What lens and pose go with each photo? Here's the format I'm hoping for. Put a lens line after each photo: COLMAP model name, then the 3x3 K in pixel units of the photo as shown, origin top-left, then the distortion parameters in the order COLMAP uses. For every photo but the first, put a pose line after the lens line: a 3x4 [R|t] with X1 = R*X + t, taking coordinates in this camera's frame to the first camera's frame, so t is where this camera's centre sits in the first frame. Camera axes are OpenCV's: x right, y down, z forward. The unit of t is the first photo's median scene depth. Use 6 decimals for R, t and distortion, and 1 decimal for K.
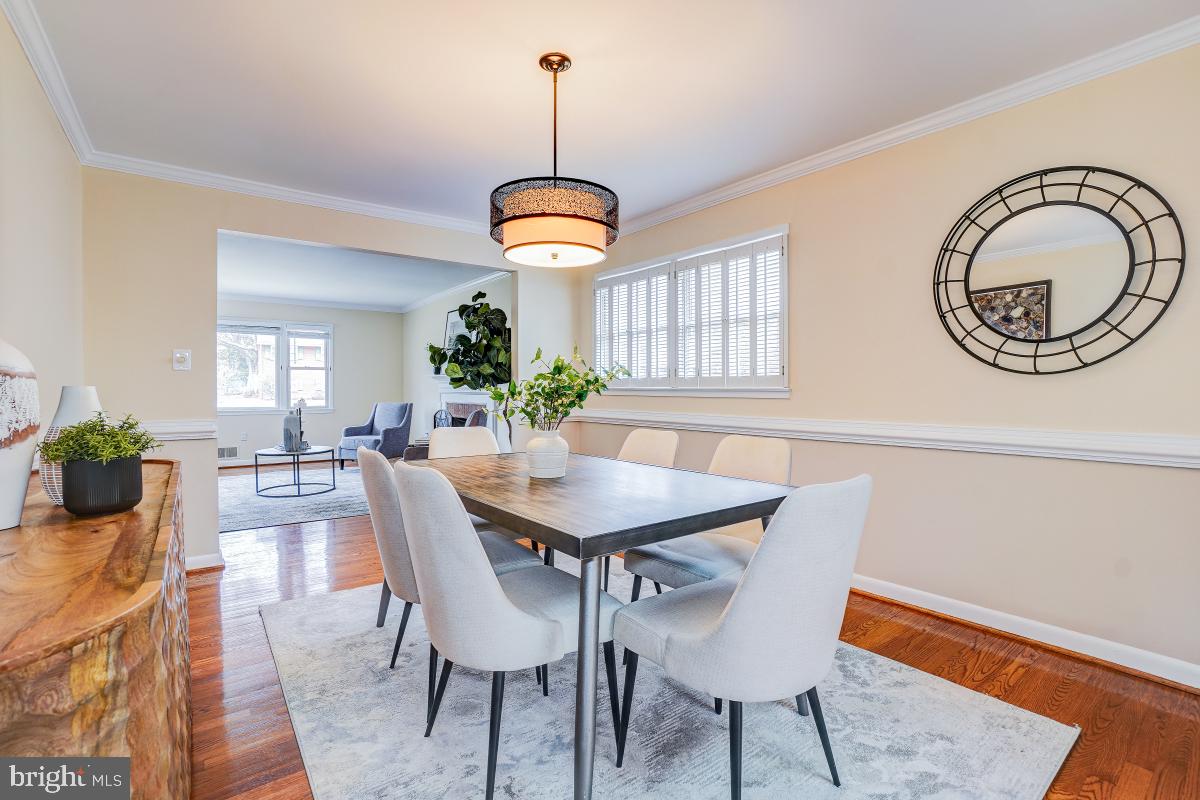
lens RADIAL K [[549.2, 0, 594.8], [0, 549.2, 393.0], [0, 0, 1]] dist [-0.040066, 0.003691]
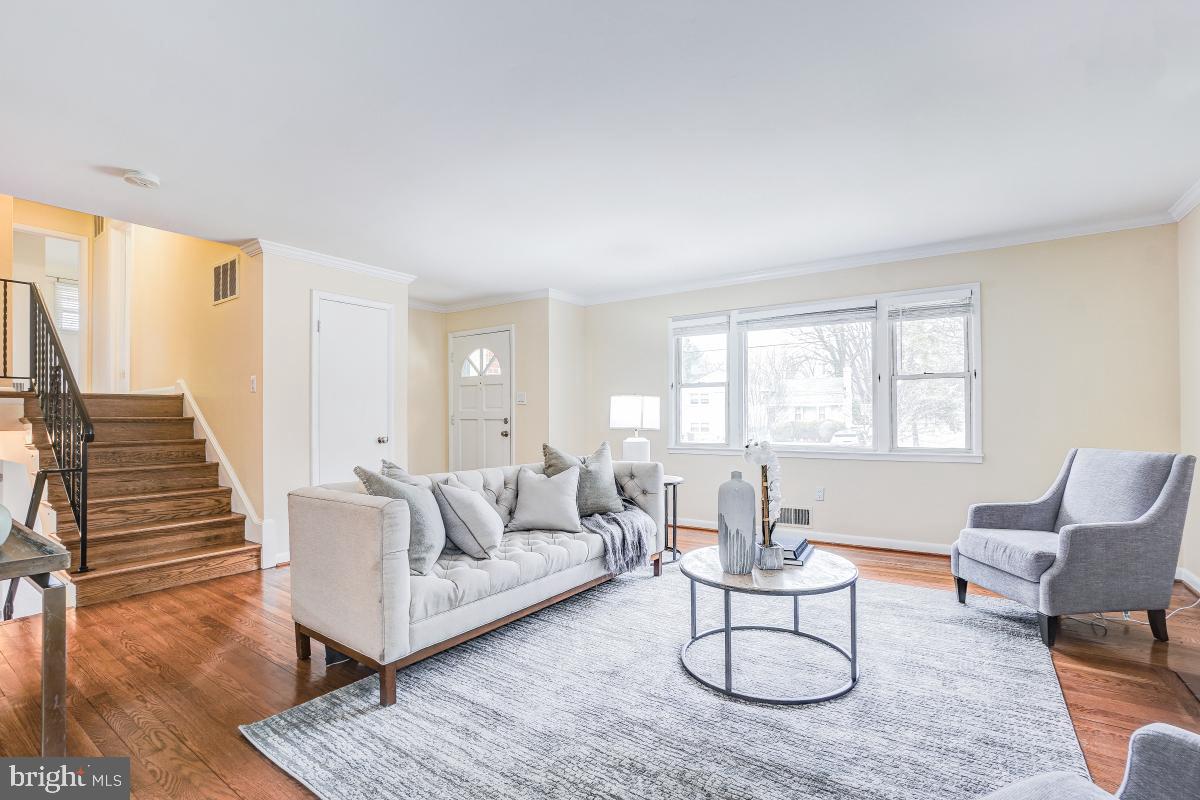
lens RADIAL K [[549.2, 0, 599.6], [0, 549.2, 404.3], [0, 0, 1]] dist [-0.040066, 0.003691]
pose [[0.319220, -0.023228, -0.947396, -0.033412], [-0.001350, 0.999687, -0.024965, -0.000971], [0.947680, 0.009248, 0.319089, 0.129715]]
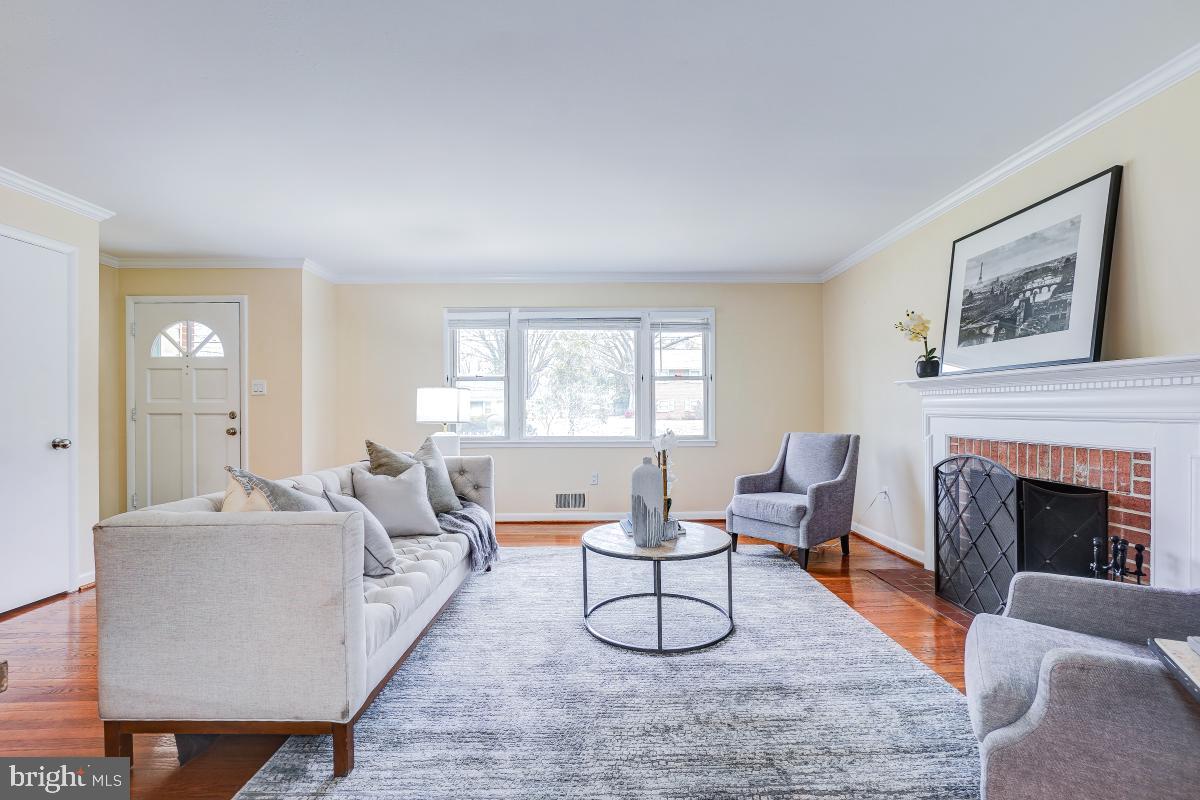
lens RADIAL K [[549.2, 0, 602.1], [0, 549.2, 406.8], [0, 0, 1]] dist [-0.040066, 0.003691]
pose [[0.811880, -0.006873, -0.583784, -0.053292], [-0.000718, 0.999918, -0.012771, -0.000473], [0.583824, 0.010787, 0.811808, 0.100341]]
